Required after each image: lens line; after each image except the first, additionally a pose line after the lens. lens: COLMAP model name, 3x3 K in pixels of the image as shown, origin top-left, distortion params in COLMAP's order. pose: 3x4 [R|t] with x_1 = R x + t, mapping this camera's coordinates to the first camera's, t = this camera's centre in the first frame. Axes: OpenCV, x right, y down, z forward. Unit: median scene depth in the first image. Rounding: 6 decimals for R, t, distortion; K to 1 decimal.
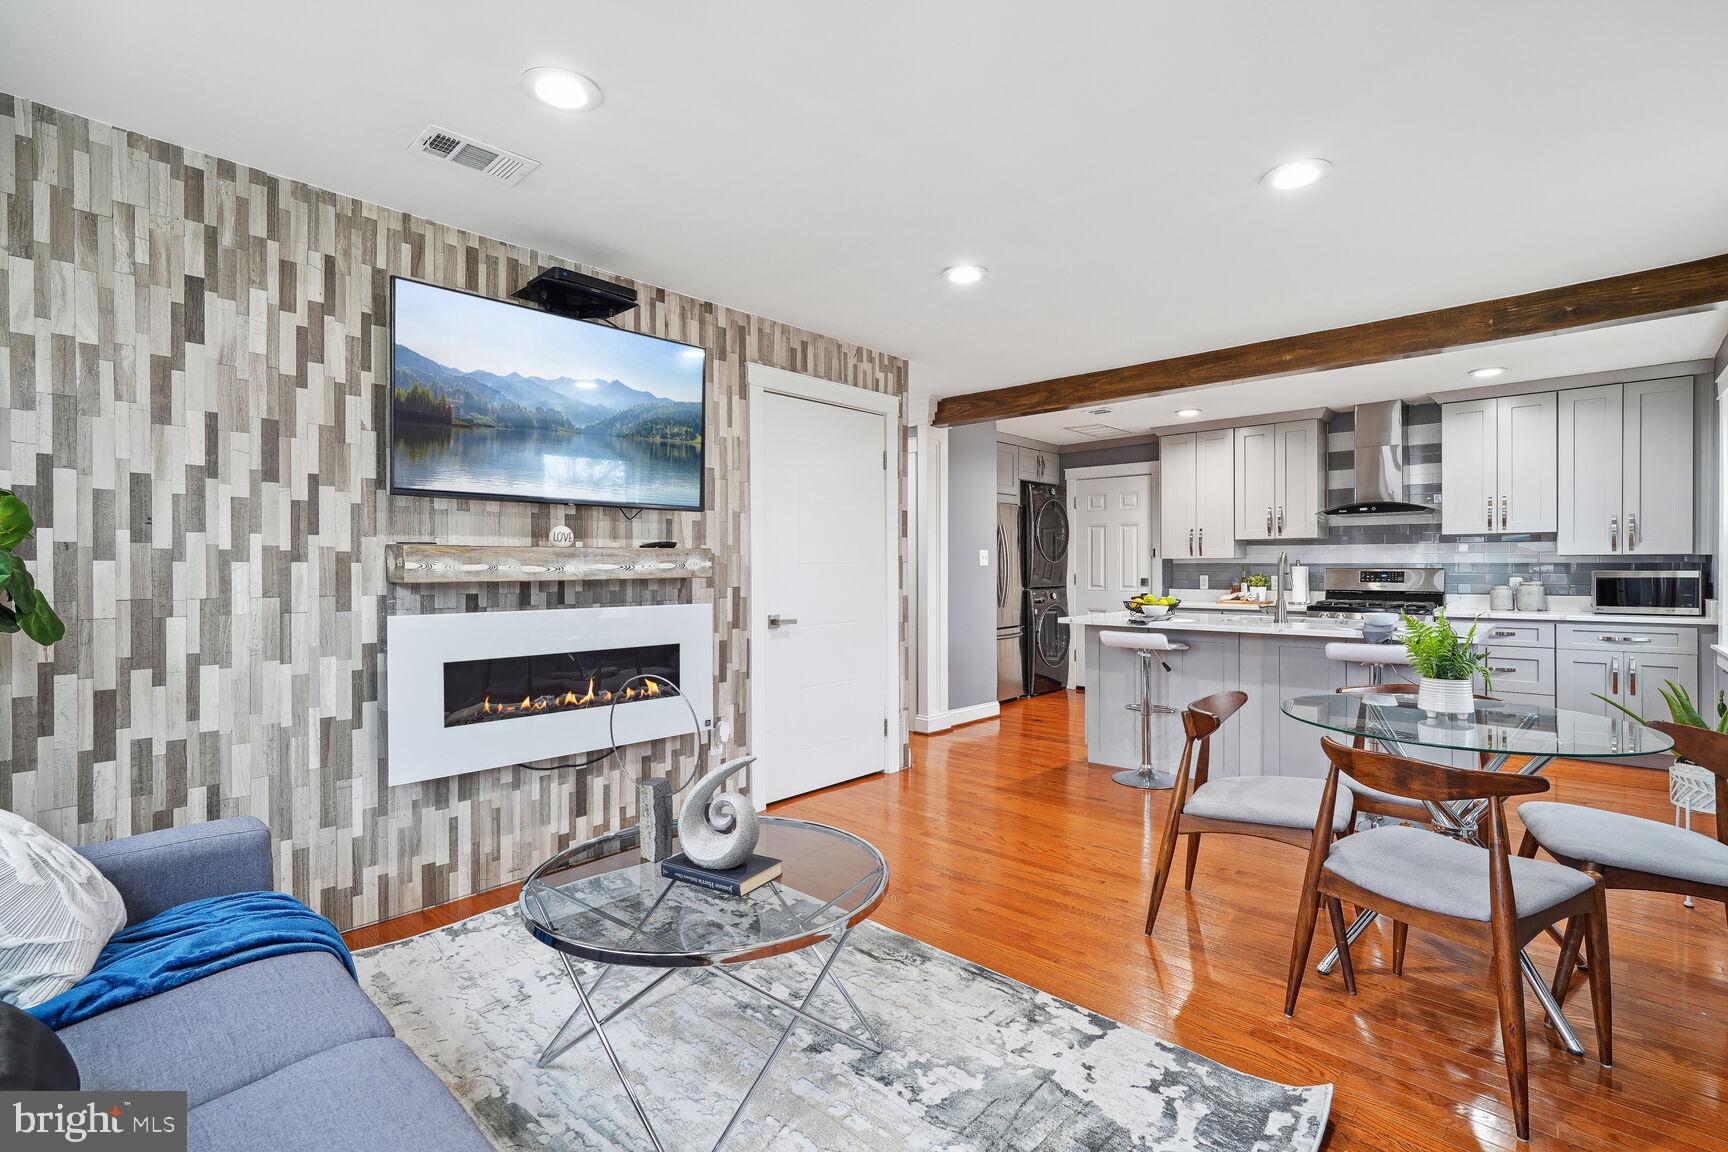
lens RADIAL K [[796.6, 0, 862.8], [0, 796.6, 571.8], [0, 0, 1]] dist [-0.006876, 0.000256]
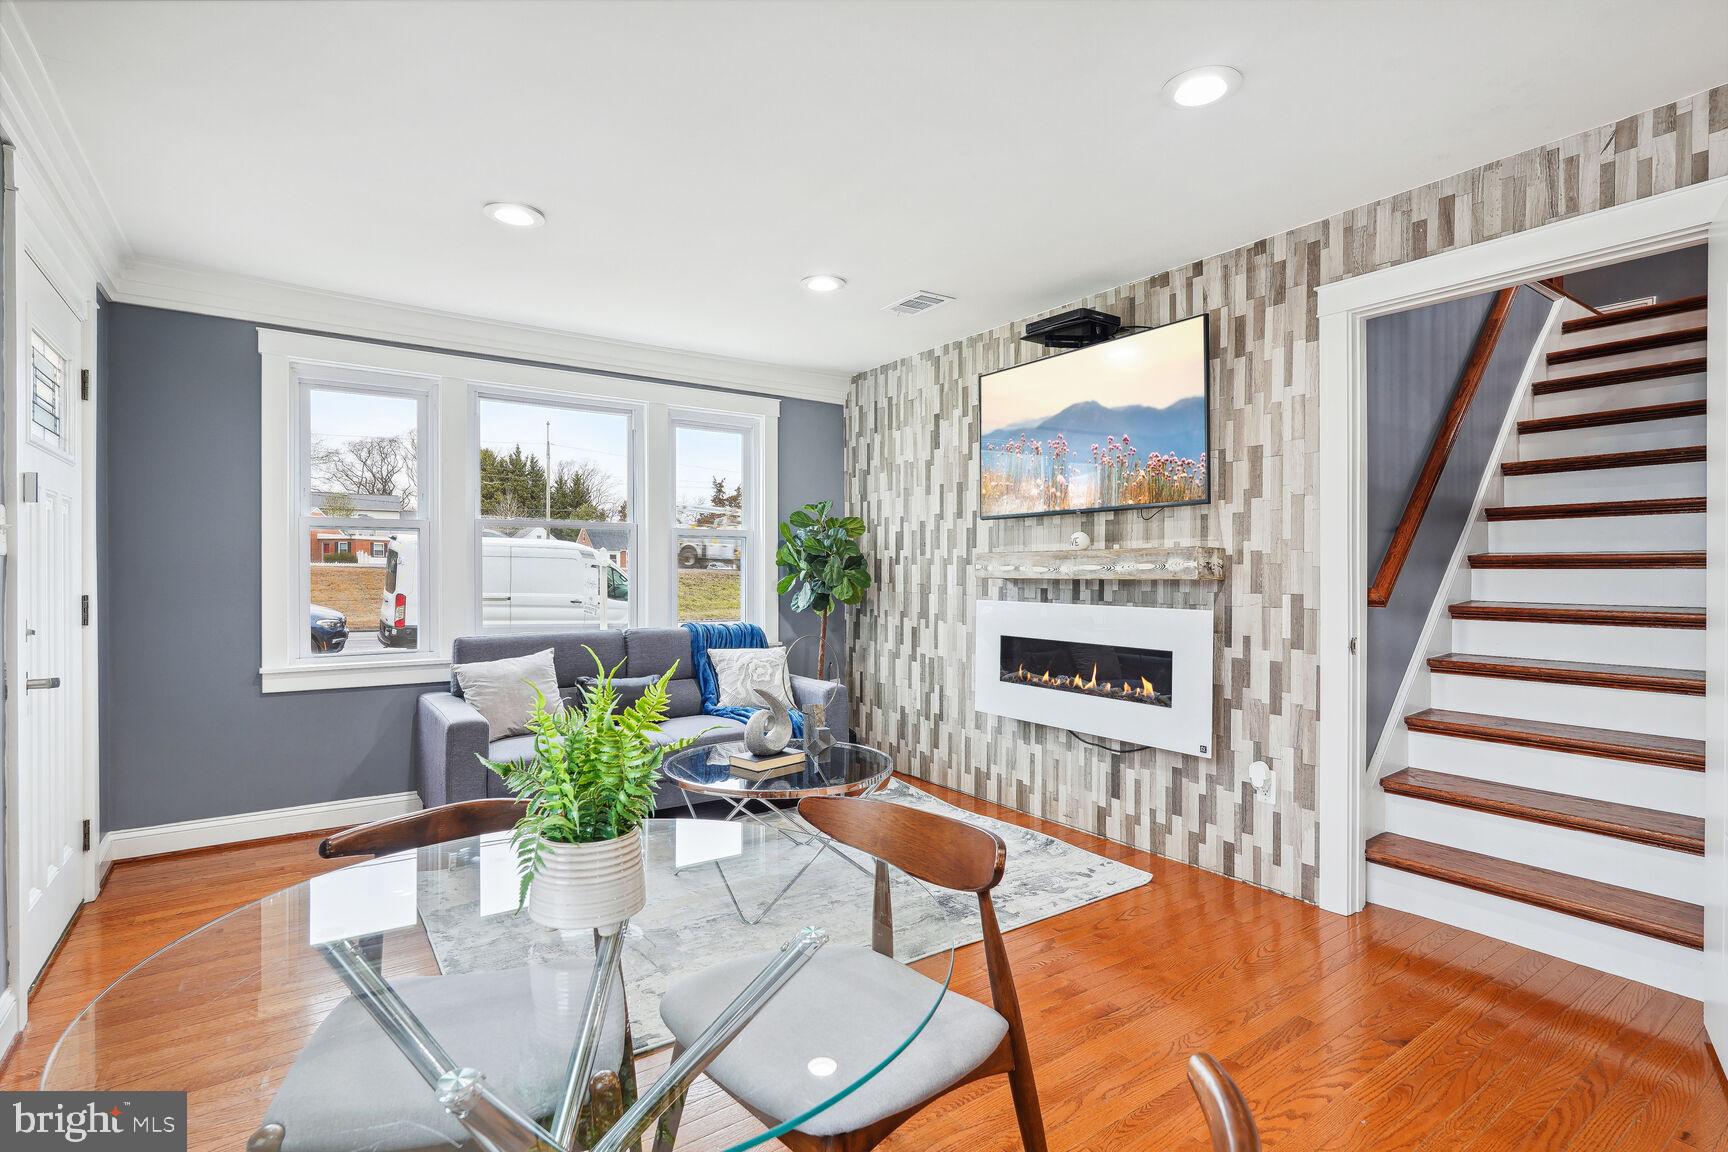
lens RADIAL K [[841.6, 0, 868.2], [0, 841.6, 577.0], [0, 0, 1]] dist [-0.002545, 0.000409]
pose [[-0.203784, 0.008357, -0.978980, 0.816938], [-0.008175, 0.999914, 0.010237, -0.002215], [0.978982, 0.010090, -0.203698, 0.884101]]
